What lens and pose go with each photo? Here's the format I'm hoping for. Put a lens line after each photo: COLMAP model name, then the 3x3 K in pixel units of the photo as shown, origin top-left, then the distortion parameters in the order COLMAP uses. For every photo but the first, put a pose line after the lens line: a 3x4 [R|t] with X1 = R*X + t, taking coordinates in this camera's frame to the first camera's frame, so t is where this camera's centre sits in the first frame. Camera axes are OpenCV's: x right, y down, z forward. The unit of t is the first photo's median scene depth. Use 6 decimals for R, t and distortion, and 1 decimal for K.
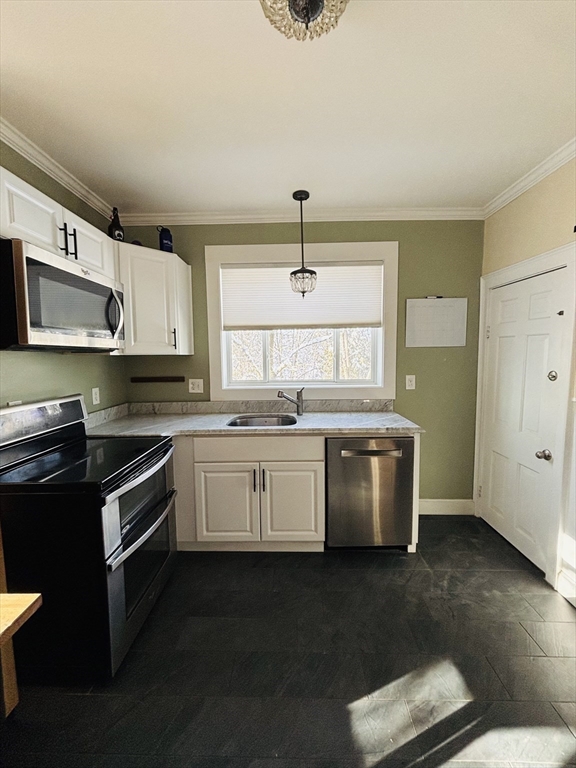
lens RADIAL K [[311.9, 0, 287.8], [0, 311.9, 381.8], [0, 0, 1]] dist [0.000019, -0.000121]
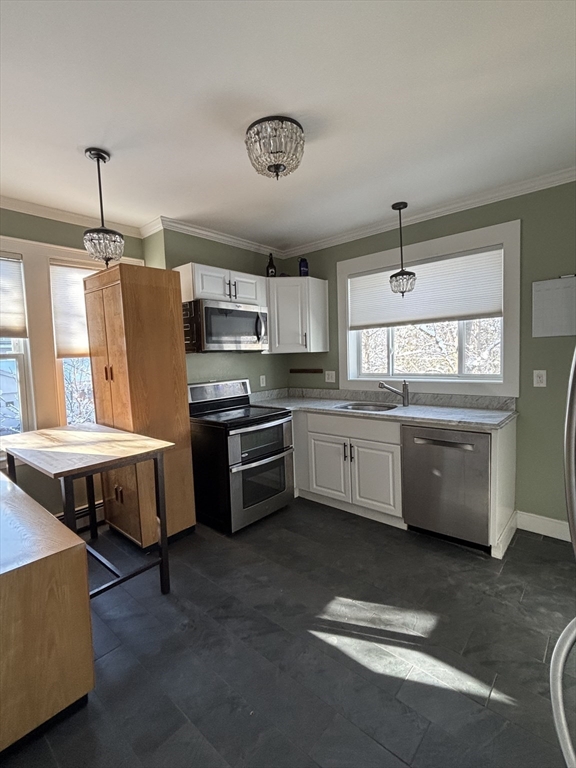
lens RADIAL K [[357.9, 0, 288.0], [0, 357.9, 384.0], [0, 0, 1]] dist [-0.000716, -0.000250]
pose [[0.761450, 0.038608, -0.647073, 0.582380], [-0.028278, 0.999253, 0.026345, 0.011268], [0.647607, -0.001763, 0.761973, -0.222274]]
